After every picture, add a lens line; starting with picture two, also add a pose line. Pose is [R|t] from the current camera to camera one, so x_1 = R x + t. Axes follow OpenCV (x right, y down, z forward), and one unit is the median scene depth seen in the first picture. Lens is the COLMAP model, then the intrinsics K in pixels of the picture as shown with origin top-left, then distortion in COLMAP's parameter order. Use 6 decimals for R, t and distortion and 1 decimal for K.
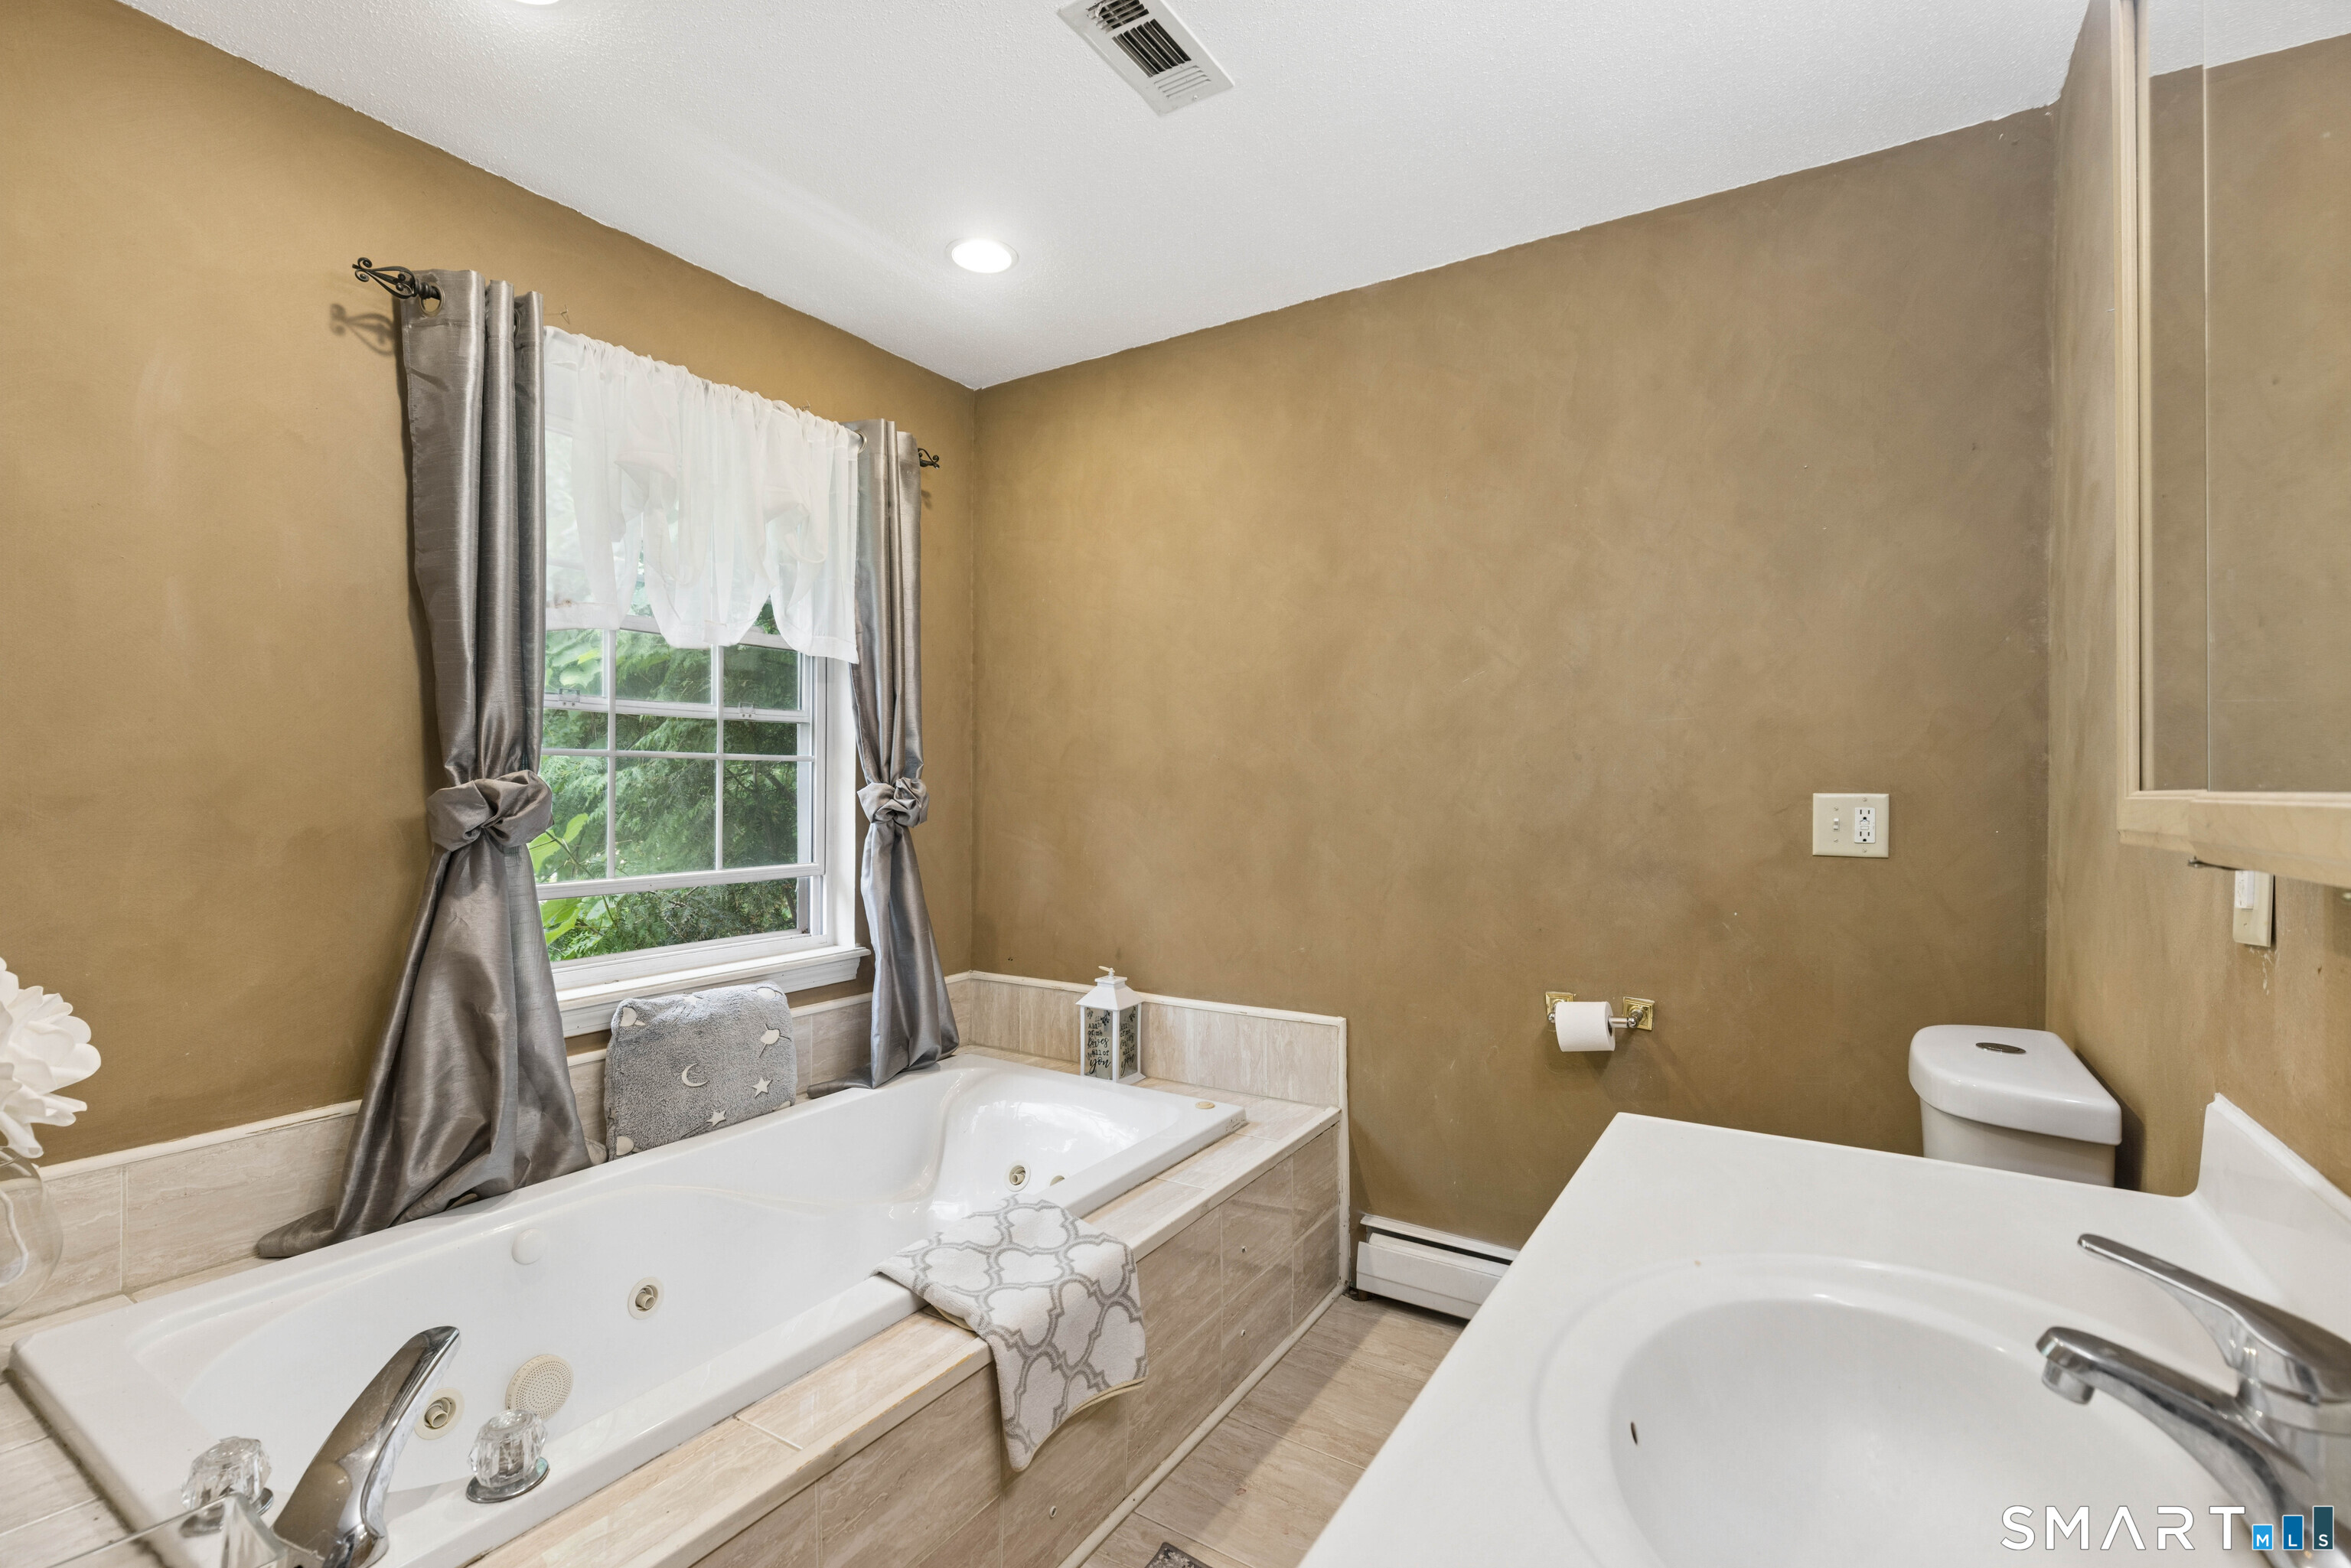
lens RADIAL K [[1086.6, 0, 1173.5], [0, 1086.6, 785.9], [0, 0, 1]] dist [0.007259, -0.003868]
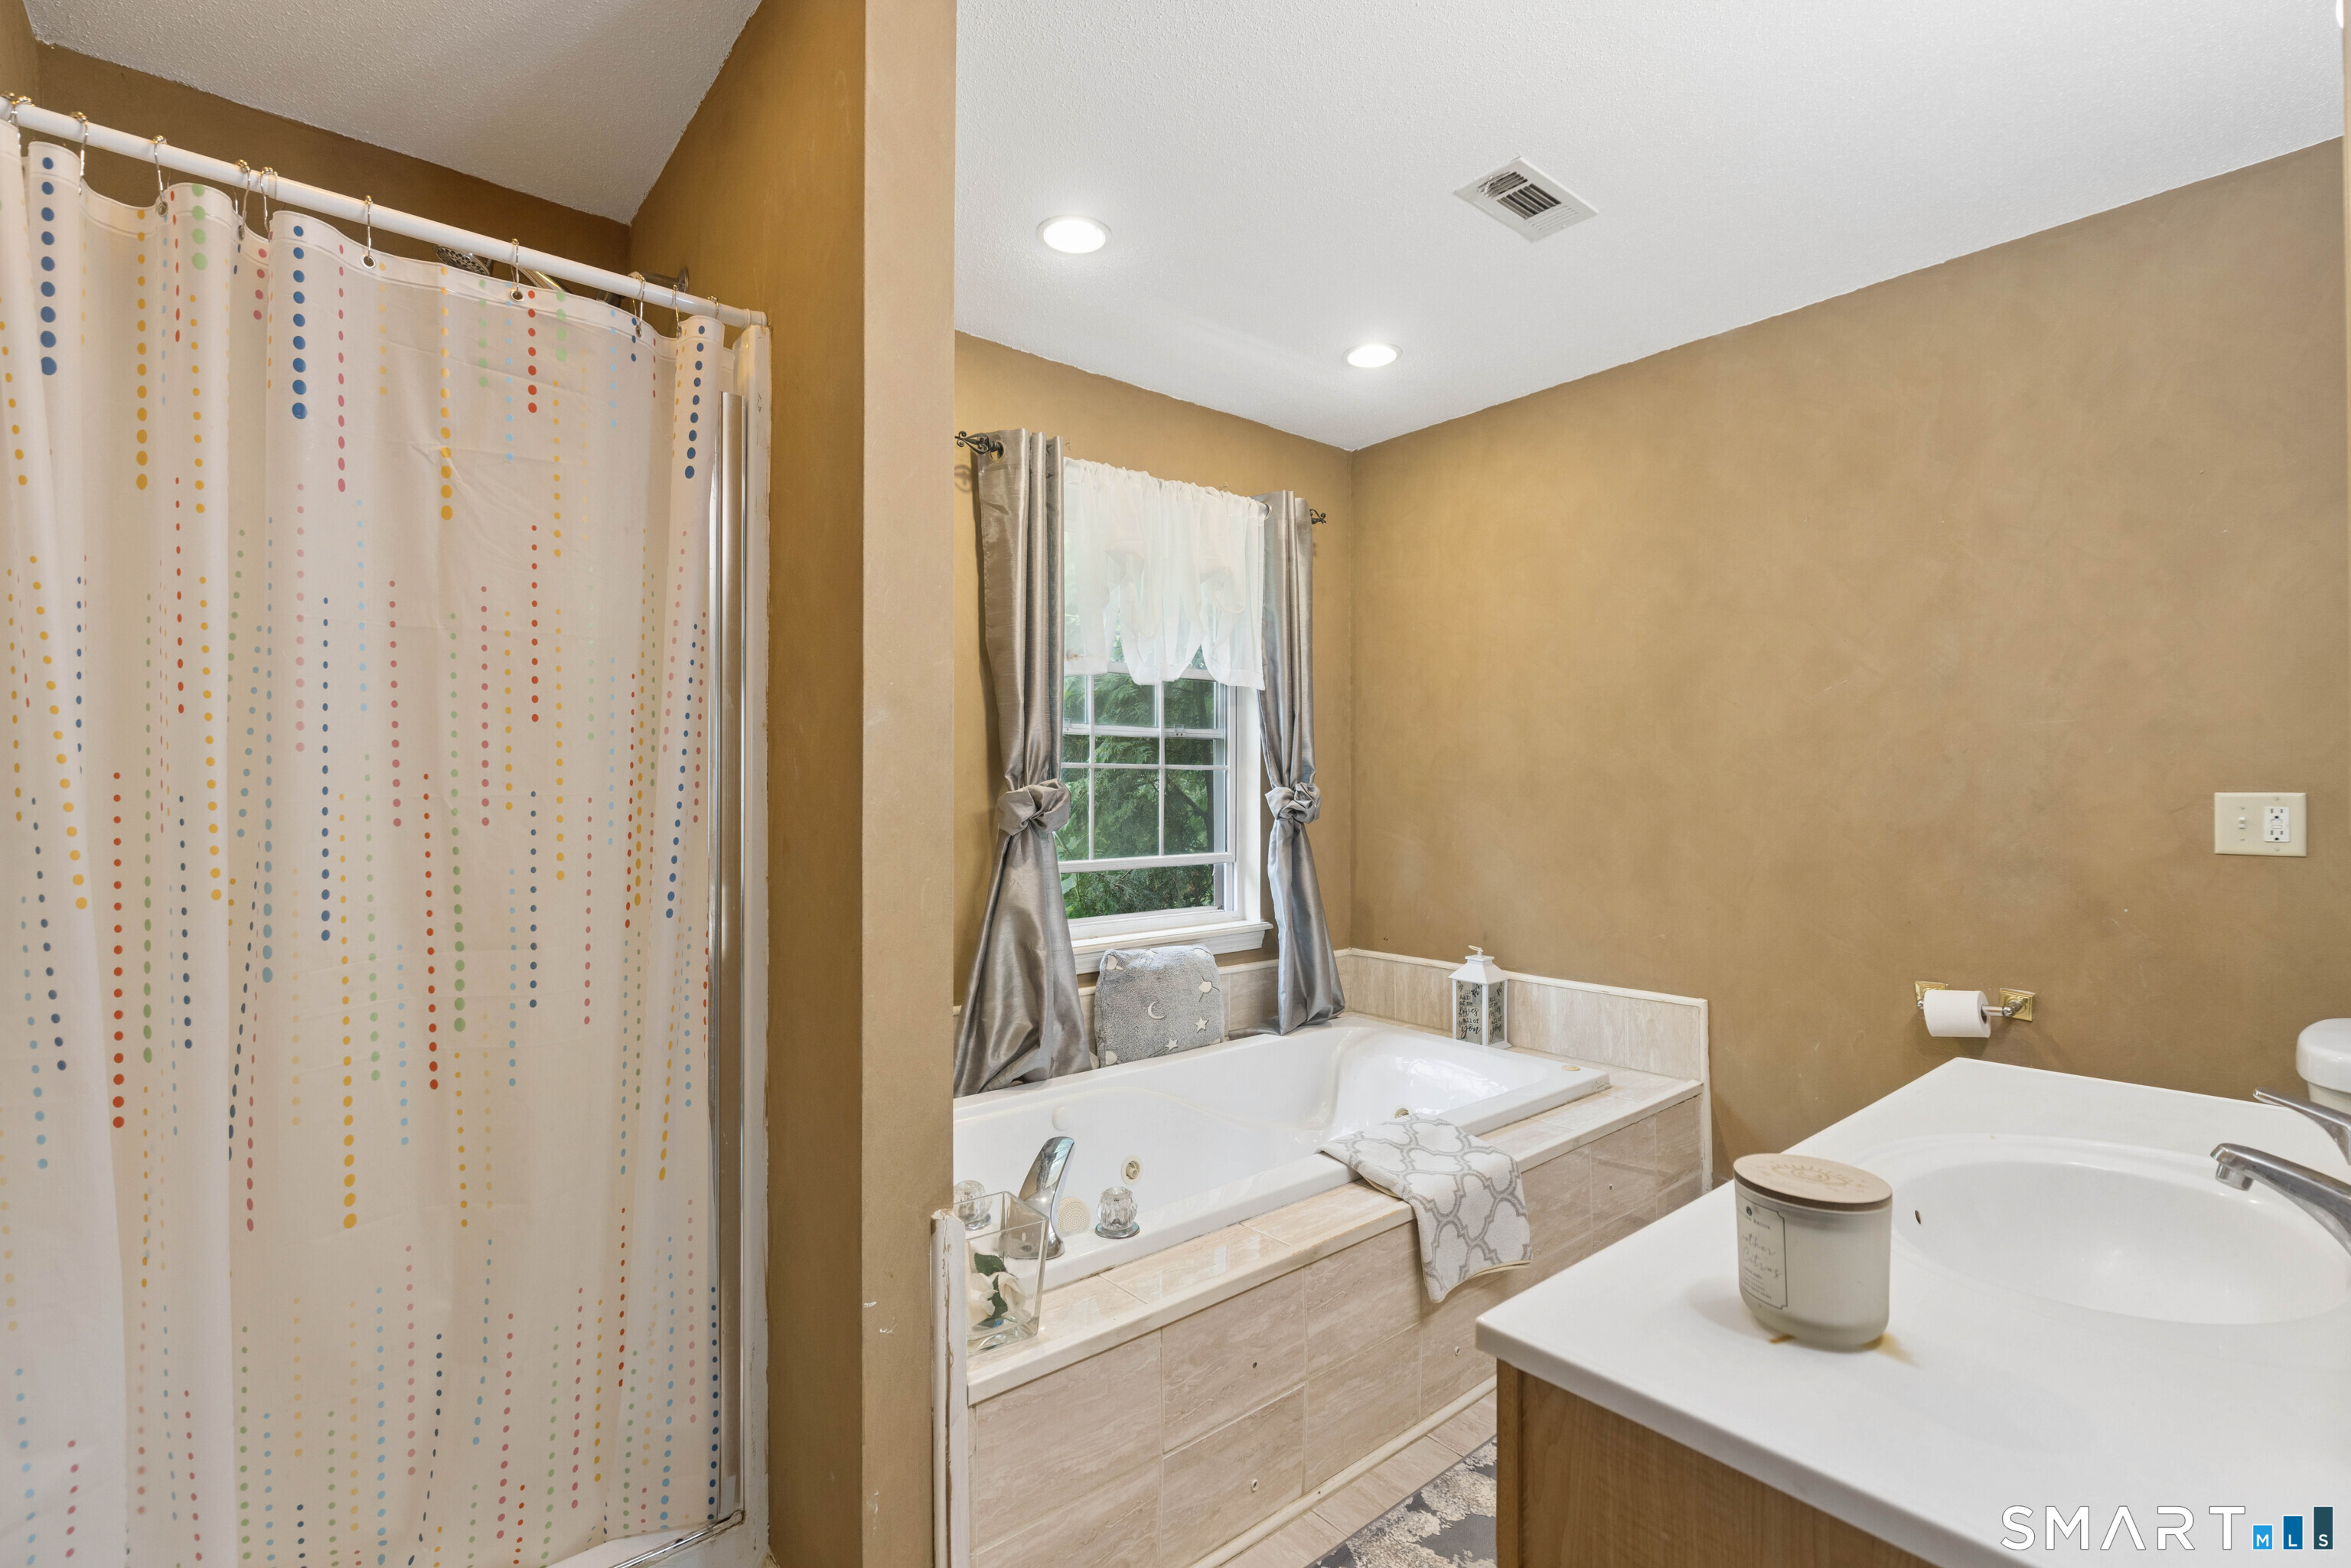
lens RADIAL K [[1086.6, 0, 1159.3], [0, 1086.6, 781.2], [0, 0, 1]] dist [0.007259, -0.003868]
pose [[0.952590, -0.006223, -0.304193, -0.036037], [0.003277, 0.999943, -0.010192, 0.003126], [0.304239, 0.008712, 0.952556, -0.242539]]
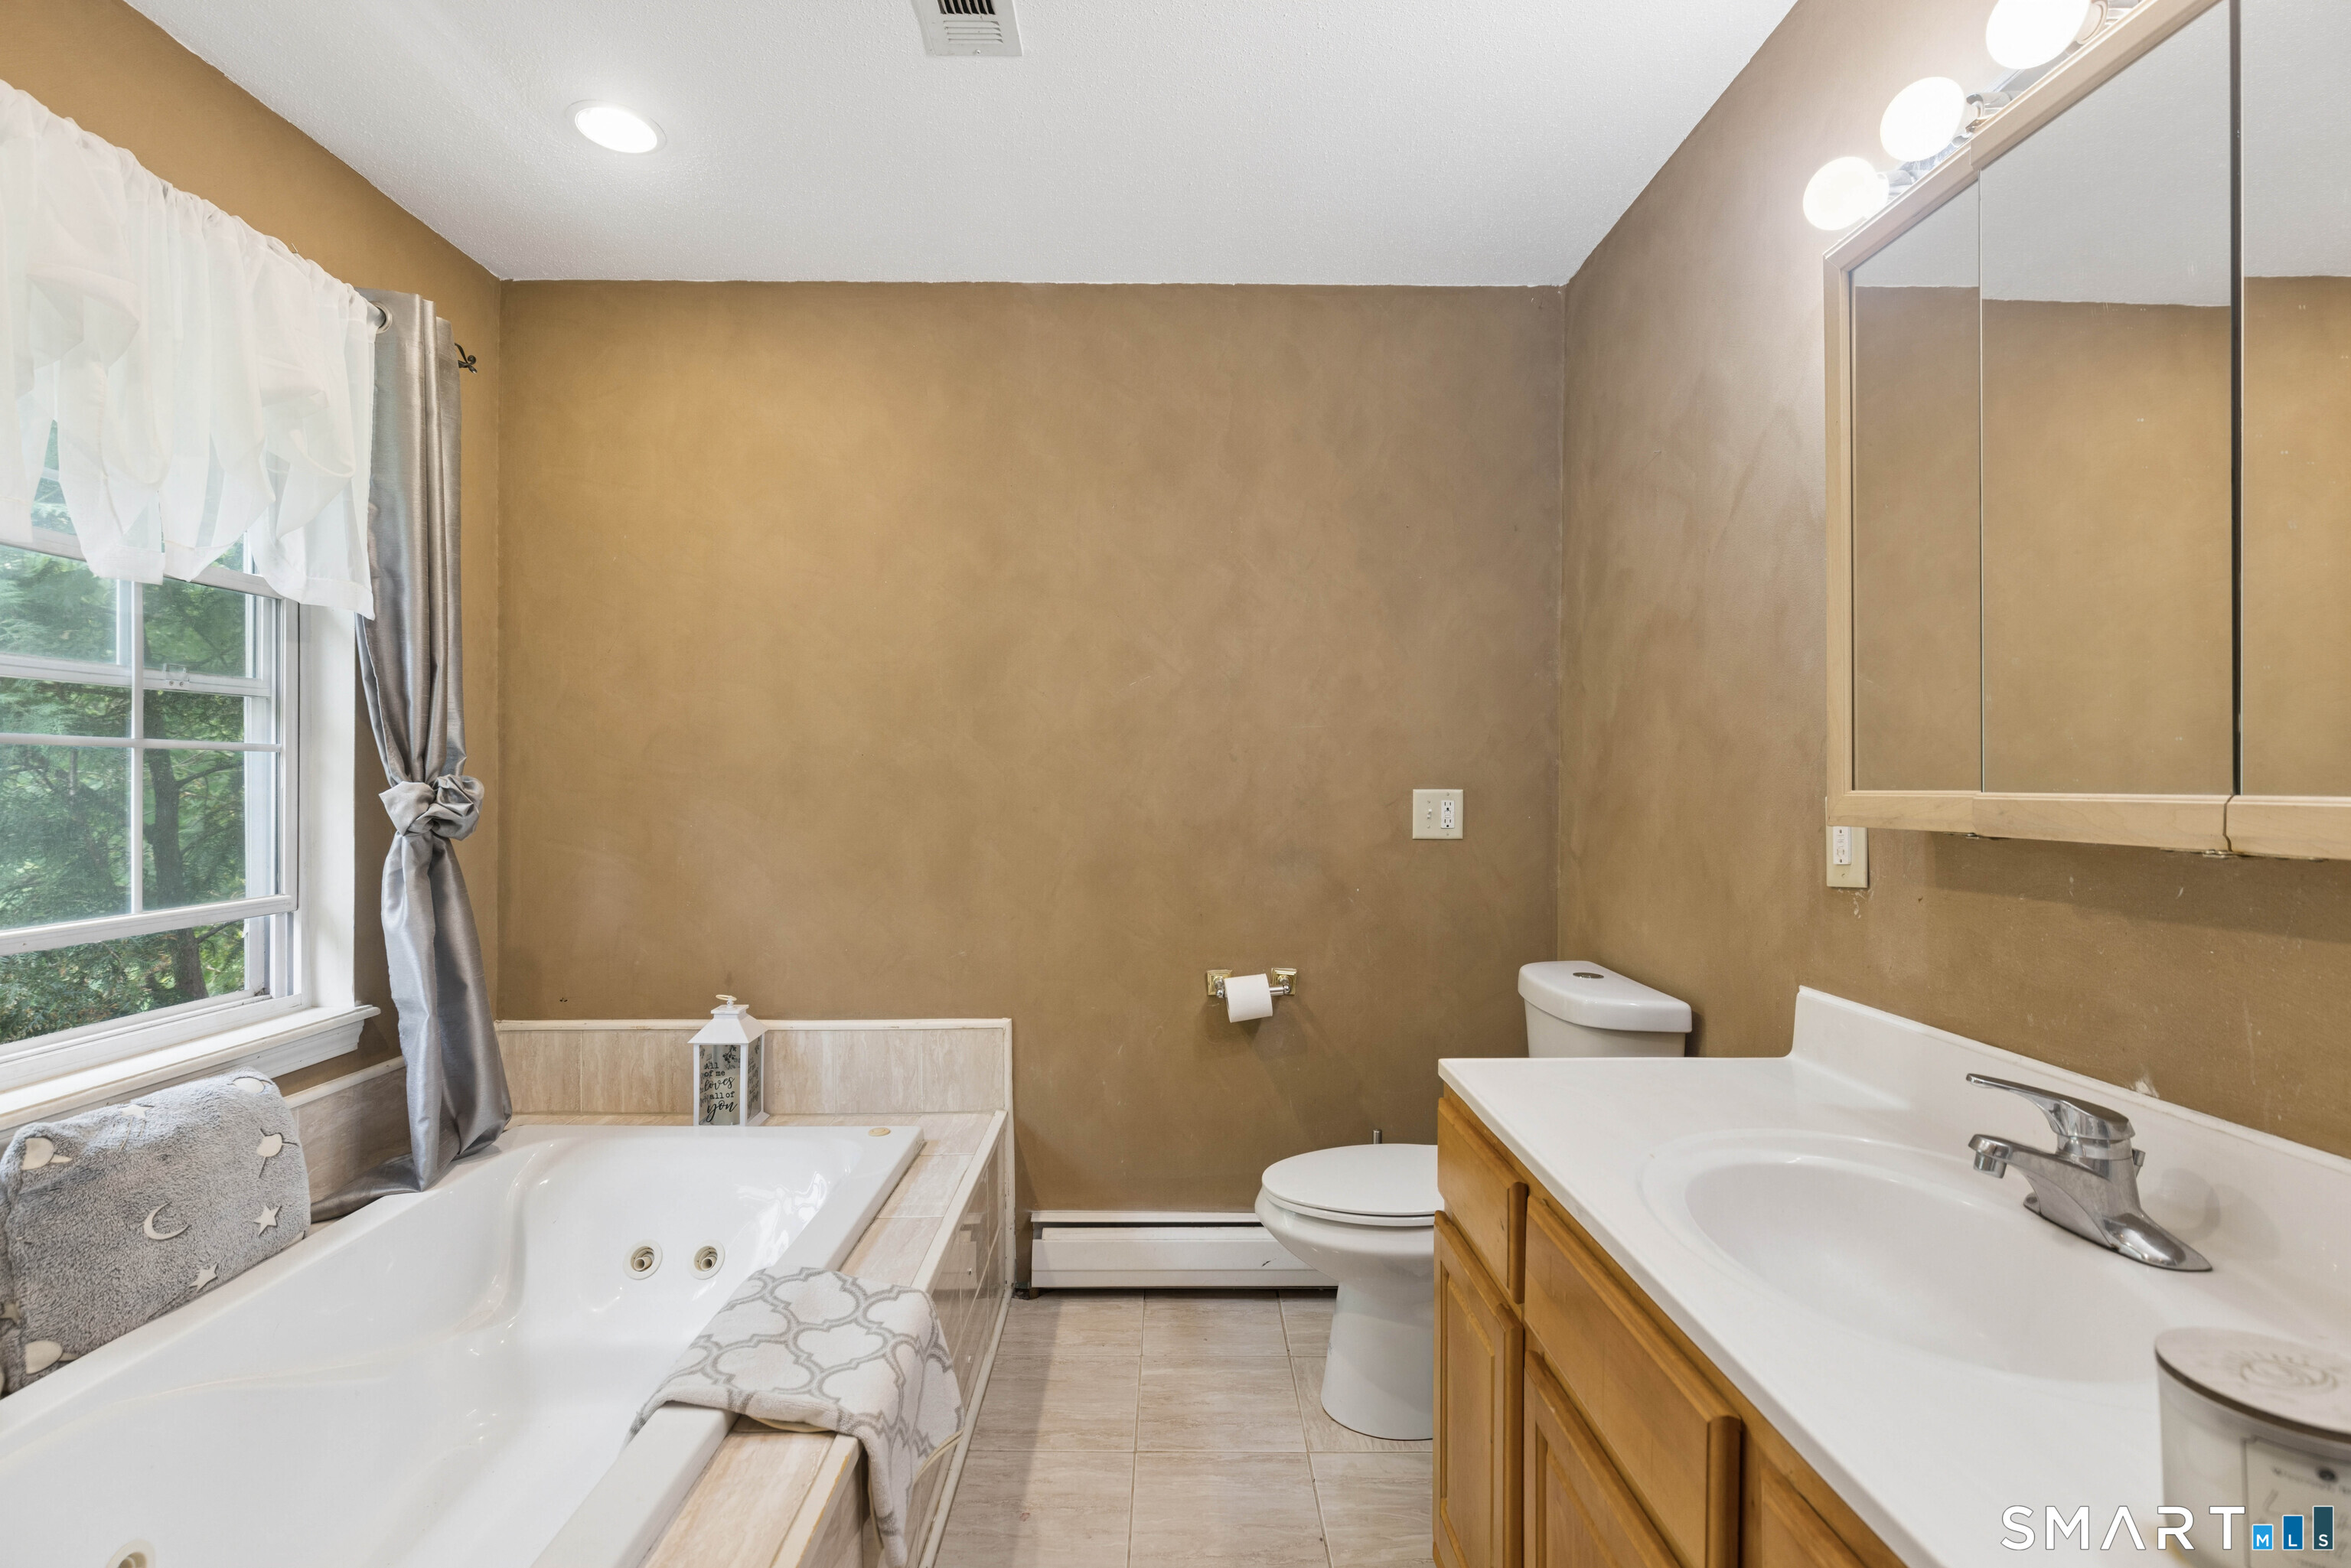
lens RADIAL K [[1086.6, 0, 1211.1], [0, 1086.6, 784.2], [0, 0, 1]] dist [0.007259, -0.003868]
pose [[0.831066, -0.003473, 0.556162, -0.271406], [0.001466, 0.999991, 0.004055, -0.004043], [-0.556171, -0.002554, 0.831064, 0.086543]]
